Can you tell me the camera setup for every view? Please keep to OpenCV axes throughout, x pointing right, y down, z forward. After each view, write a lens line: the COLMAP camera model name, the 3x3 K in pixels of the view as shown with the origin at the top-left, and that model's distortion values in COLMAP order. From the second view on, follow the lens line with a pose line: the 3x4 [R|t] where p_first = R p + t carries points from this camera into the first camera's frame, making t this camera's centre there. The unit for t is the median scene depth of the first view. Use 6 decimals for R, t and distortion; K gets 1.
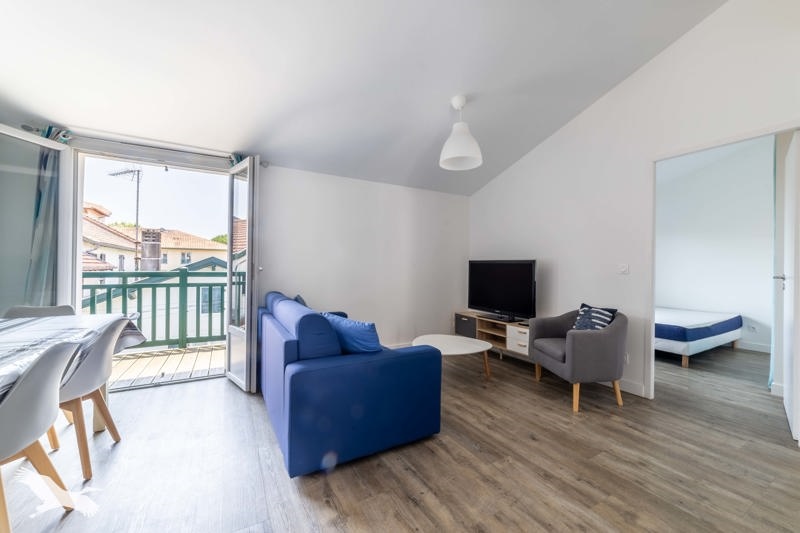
lens RADIAL K [[316.9, 0, 415.2], [0, 316.9, 267.1], [0, 0, 1]] dist [0.000121, 0.000246]
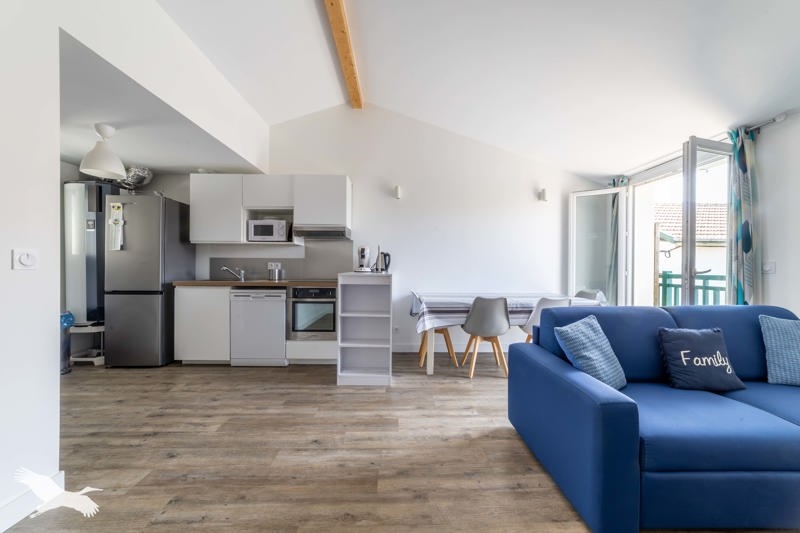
lens RADIAL K [[308.6, 0, 400.0], [0, 308.6, 266.5], [0, 0, 1]] dist [-0.000344, 0.000412]
pose [[-0.495687, -0.010181, -0.868441, 0.850433], [-0.005669, 0.999948, -0.008487, 0.007208], [0.868483, 0.000717, -0.495719, 1.038940]]
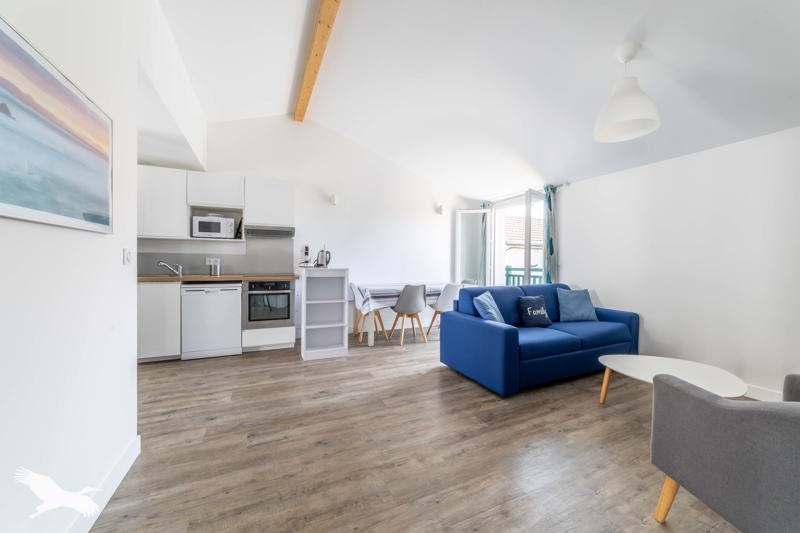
lens RADIAL K [[308.6, 0, 400.0], [0, 308.6, 266.5], [0, 0, 1]] dist [-0.000344, 0.000412]
pose [[-0.105697, 0.003184, -0.994393, 1.424446], [-0.003424, 0.999988, 0.003566, 0.012128], [0.994392, 0.003781, -0.105685, 0.781487]]
